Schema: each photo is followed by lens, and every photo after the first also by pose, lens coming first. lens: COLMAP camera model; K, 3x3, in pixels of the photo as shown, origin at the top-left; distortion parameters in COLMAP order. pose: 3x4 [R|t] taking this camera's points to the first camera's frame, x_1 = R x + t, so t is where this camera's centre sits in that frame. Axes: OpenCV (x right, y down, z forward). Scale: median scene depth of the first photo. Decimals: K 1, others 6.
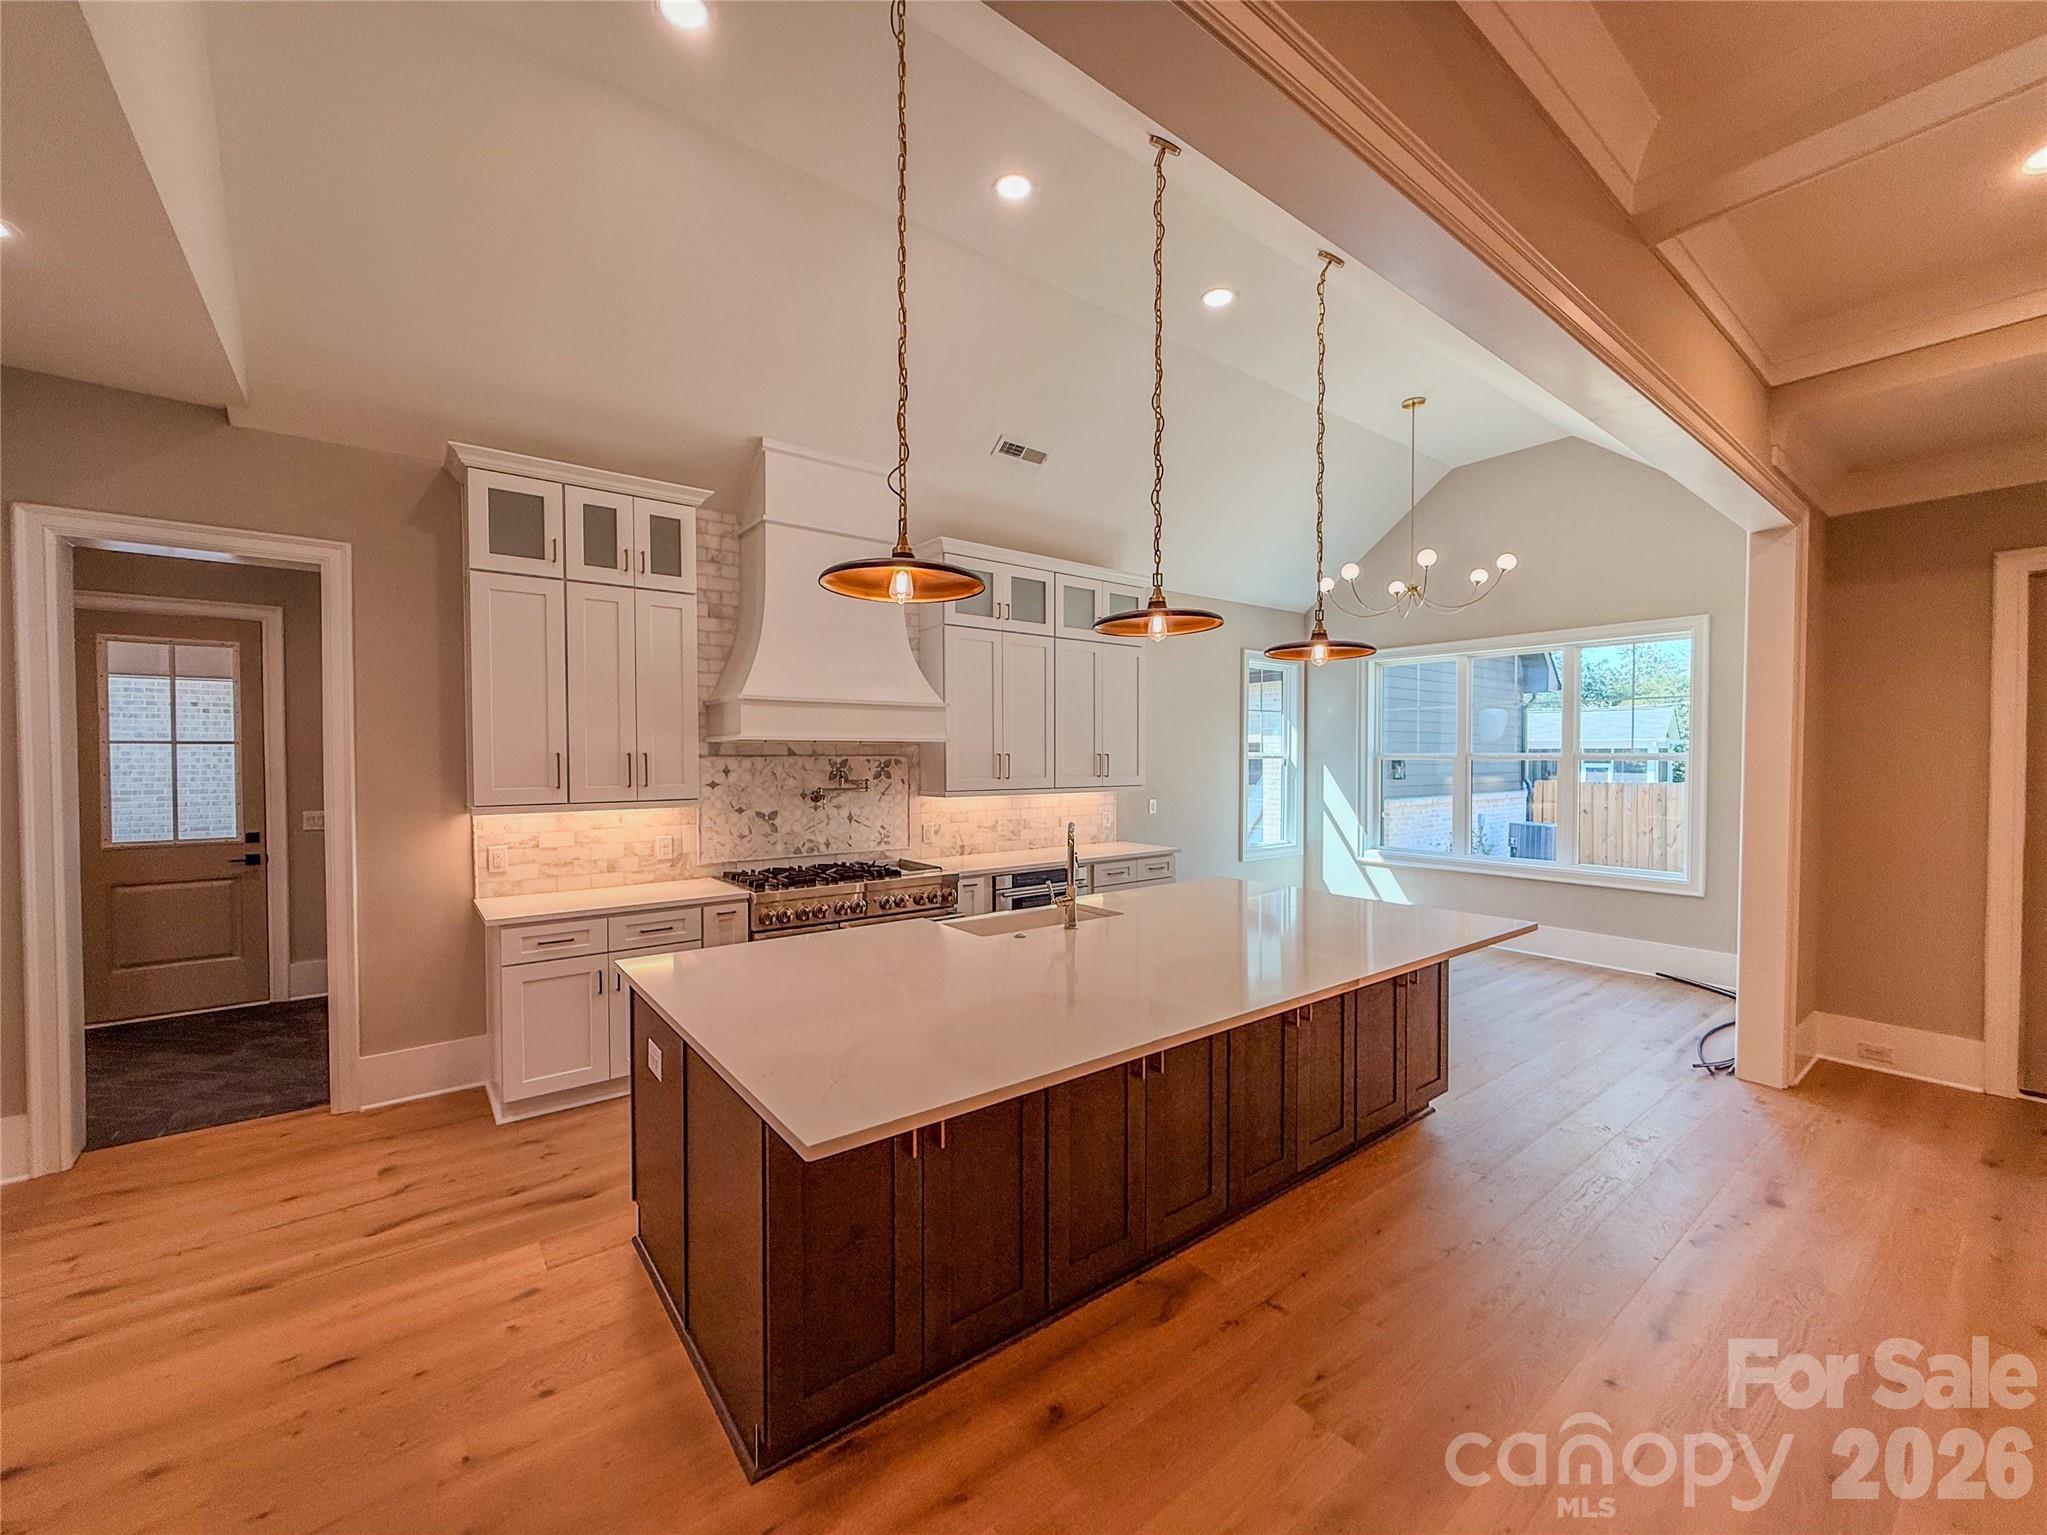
lens RADIAL K [[814.9, 0, 1021.9], [0, 814.9, 771.3], [0, 0, 1]] dist [-0.000830, 0.000714]
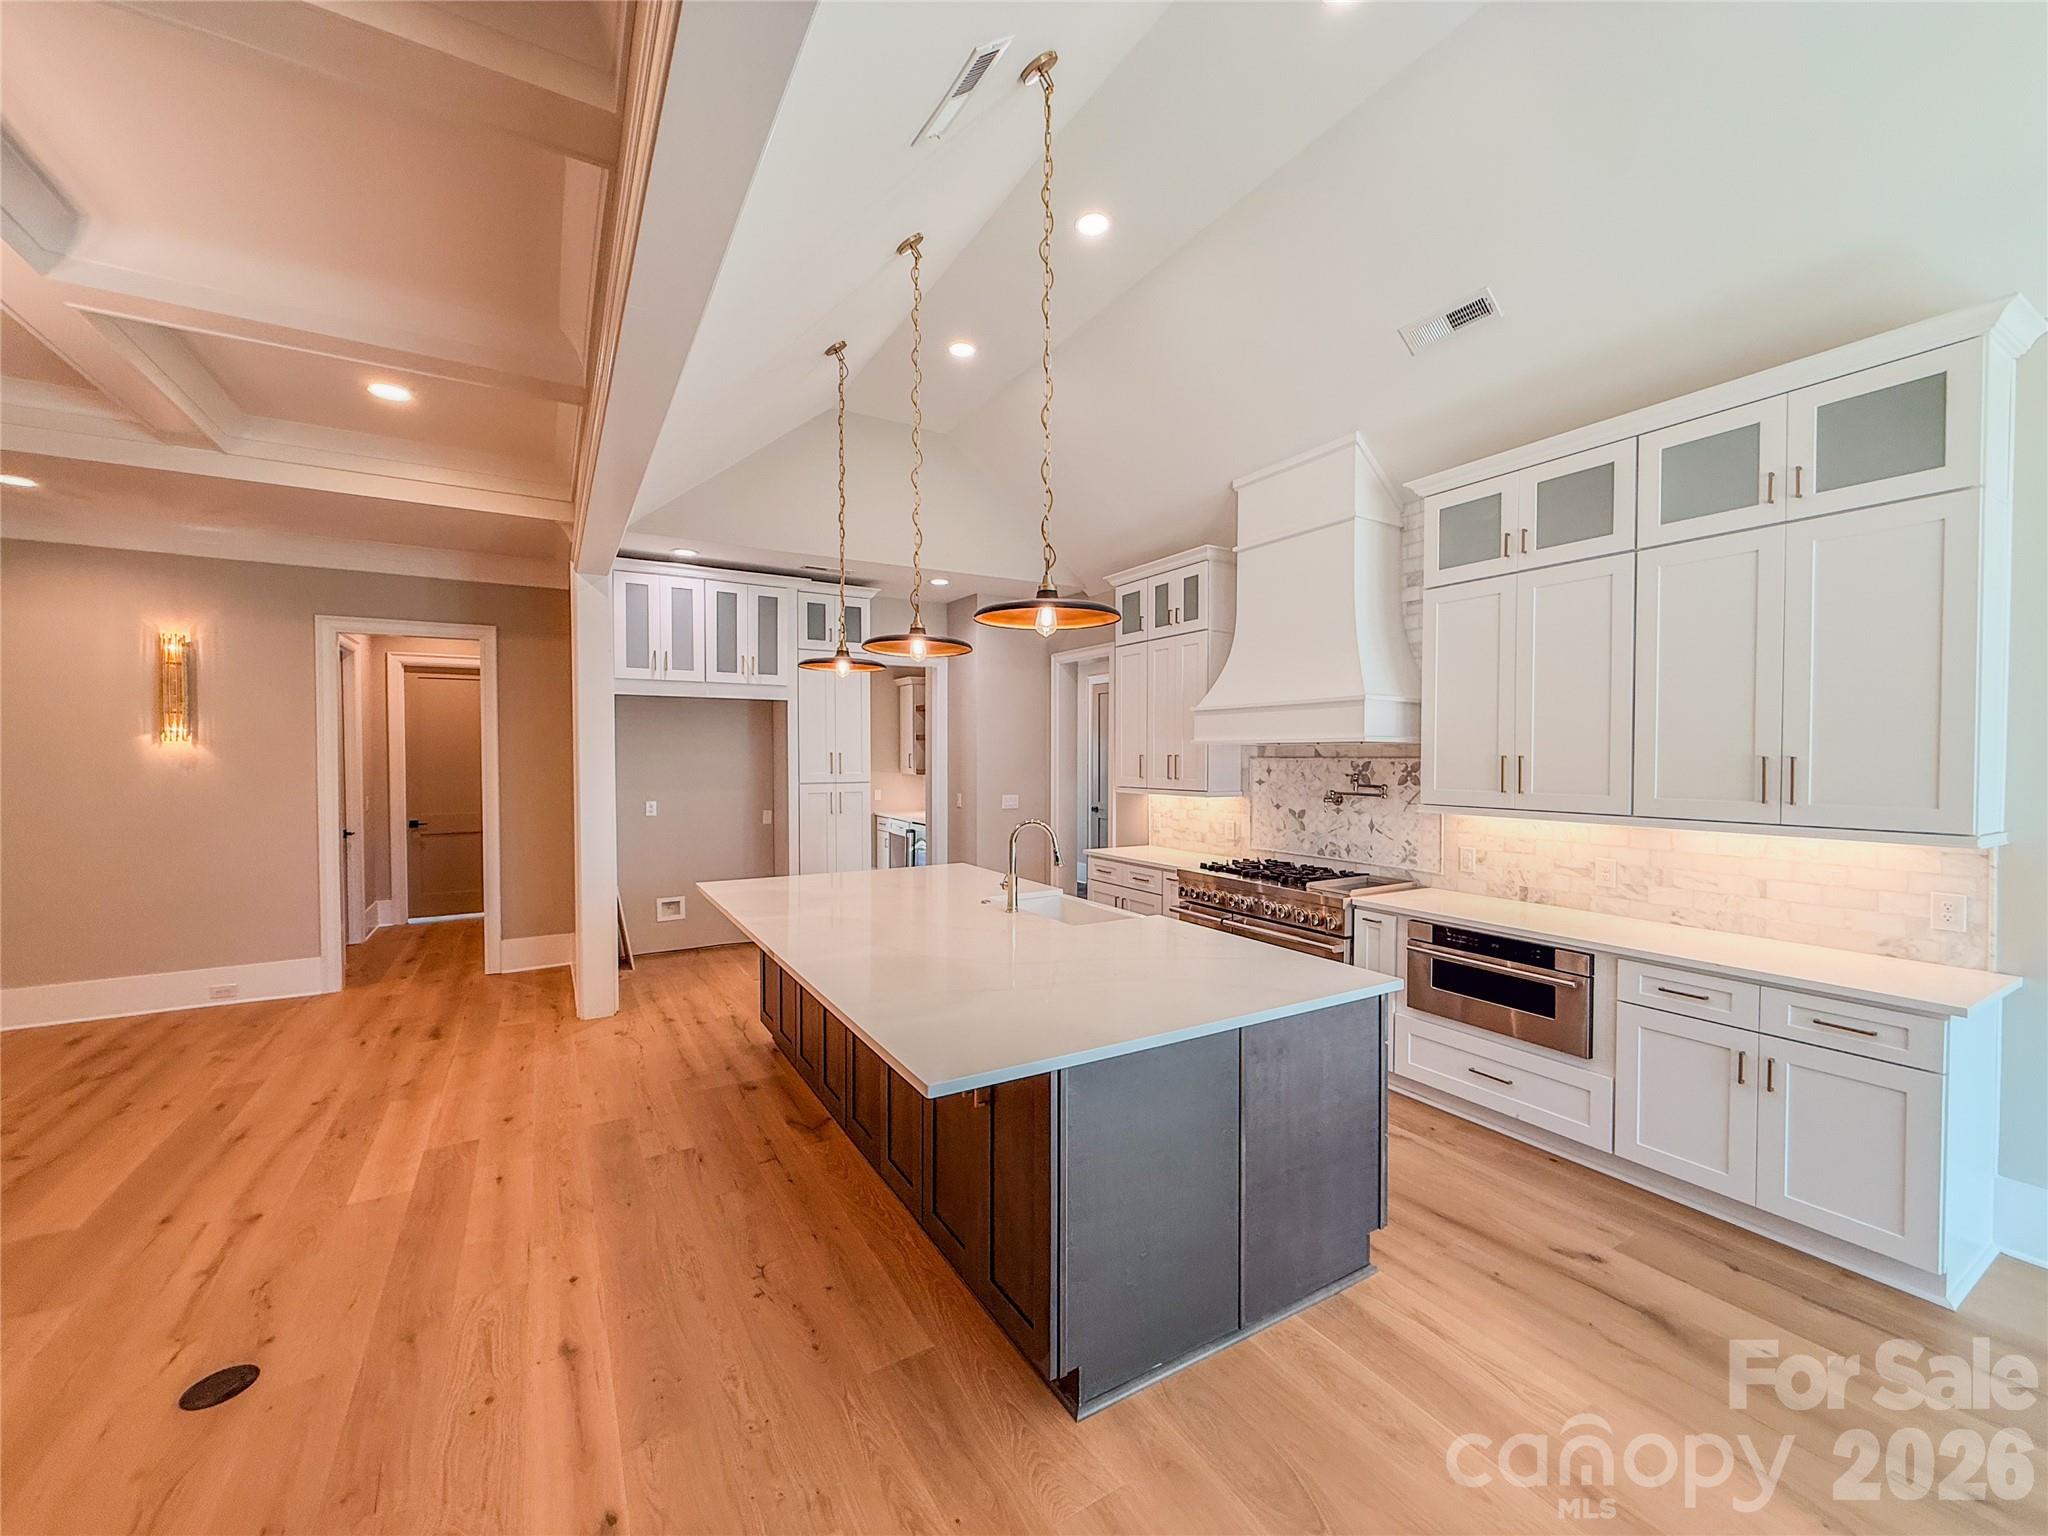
lens RADIAL K [[815.3, 0, 1022.4], [0, 815.3, 771.8], [0, 0, 1]] dist [-0.000830, 0.000714]
pose [[-0.126477, 0.020989, -0.991747, 0.777051], [-0.020304, 0.999512, 0.023742, -0.017832], [0.991762, 0.023139, -0.125989, 0.766590]]
